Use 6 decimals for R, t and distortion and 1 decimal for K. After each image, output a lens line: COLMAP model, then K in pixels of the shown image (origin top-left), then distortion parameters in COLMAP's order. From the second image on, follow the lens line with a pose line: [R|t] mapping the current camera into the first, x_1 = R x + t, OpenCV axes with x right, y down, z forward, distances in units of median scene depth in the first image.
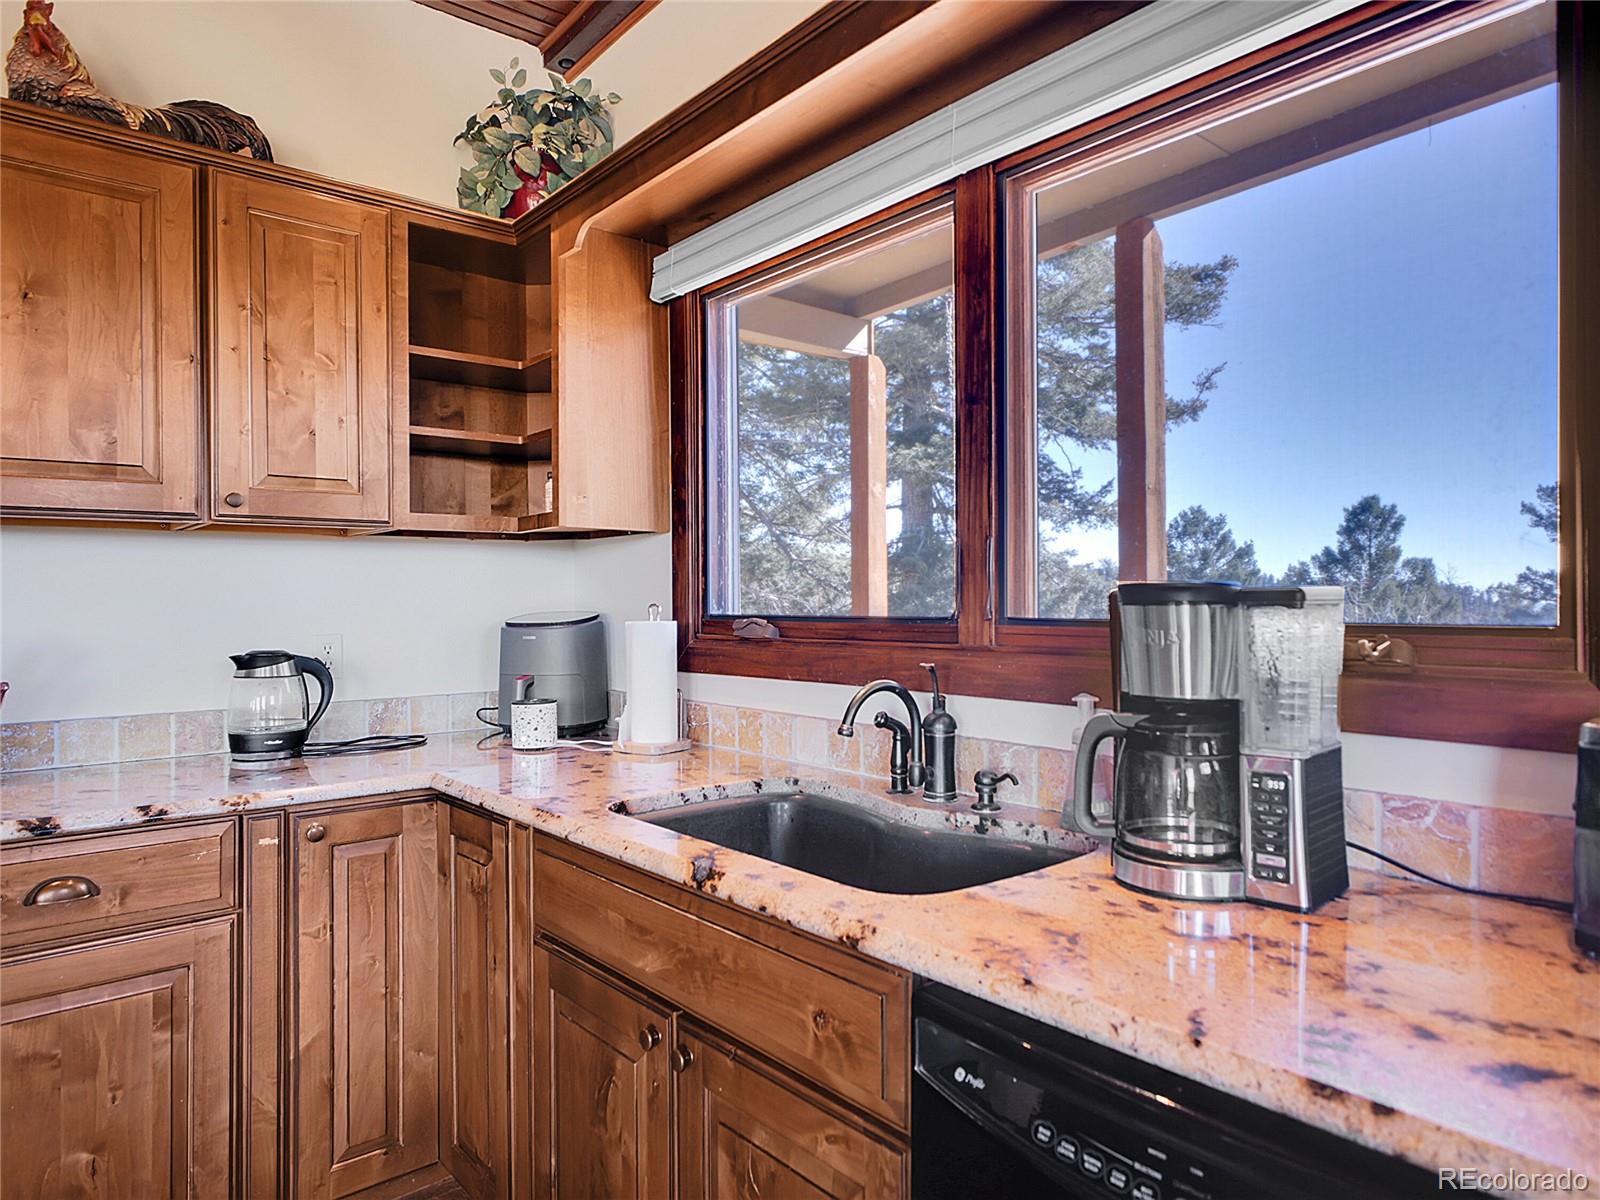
lens RADIAL K [[1005.4, 0, 800.5], [0, 1005.4, 595.6], [0, 0, 1]] dist [0.017871, -0.007958]
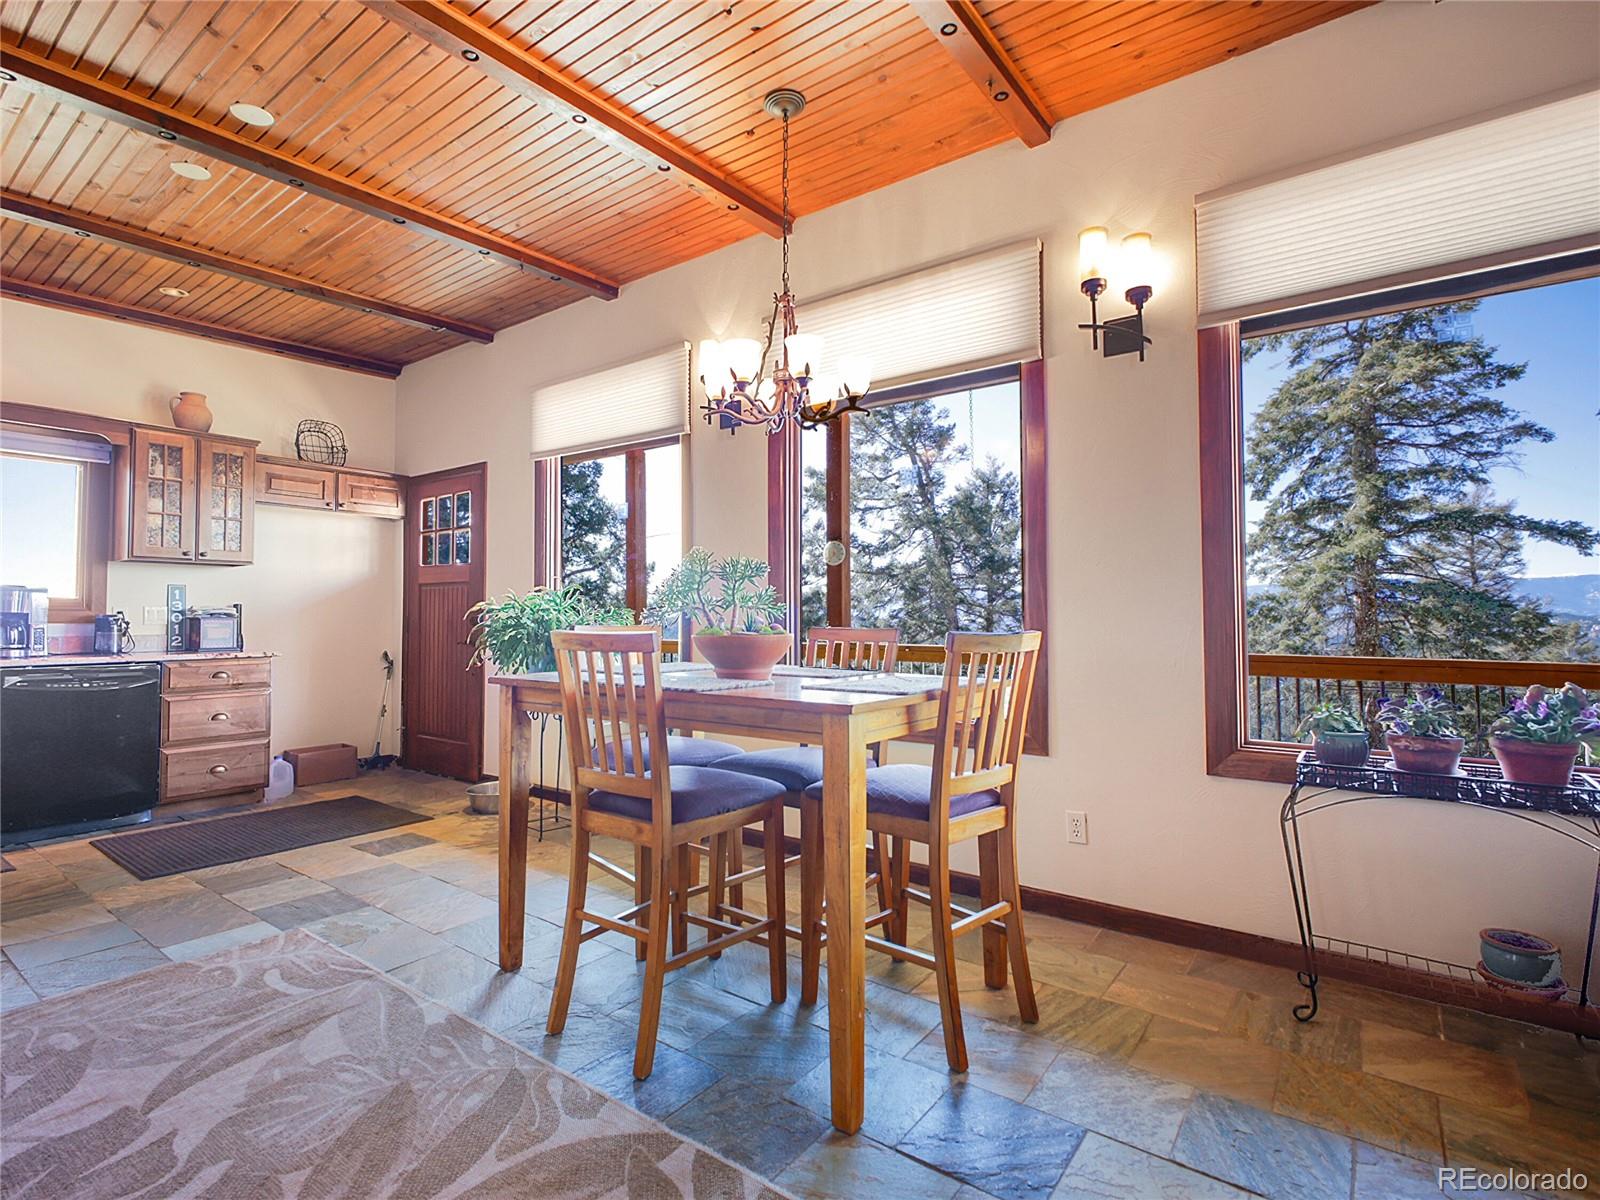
lens RADIAL K [[778.1, 0, 801.0], [0, 778.1, 591.3], [0, 0, 1]] dist [-0.000009, 0.002327]
pose [[-0.237786, 0.042151, 0.970403, -2.112712], [0.003398, 0.999088, -0.042564, 0.093614], [-0.971312, -0.006824, -0.237713, -0.850744]]
